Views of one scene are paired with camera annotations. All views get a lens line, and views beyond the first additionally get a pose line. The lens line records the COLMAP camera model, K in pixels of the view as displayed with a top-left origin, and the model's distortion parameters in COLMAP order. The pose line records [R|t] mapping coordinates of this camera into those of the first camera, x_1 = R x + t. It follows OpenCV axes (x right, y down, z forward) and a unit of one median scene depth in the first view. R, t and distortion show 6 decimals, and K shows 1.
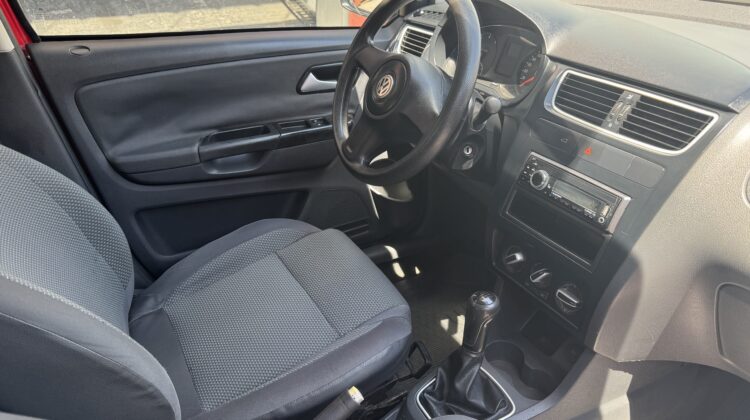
lens RADIAL K [[552.8, 0, 375.0], [0, 552.8, 210.0], [0, 0, 1]] dist [0.124163, -0.365974]
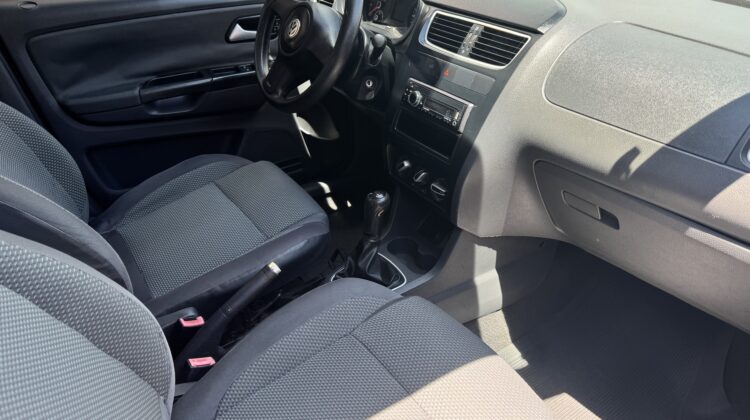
lens RADIAL K [[528.2, 0, 374.0], [0, 528.2, 197.7], [0, 0, 1]] dist [0.059721, -0.153948]
pose [[0.995115, -0.046546, 0.087057, 0.073400], [0.041889, 0.997631, 0.054575, 0.086671], [-0.089391, -0.050662, 0.994707, -0.174235]]
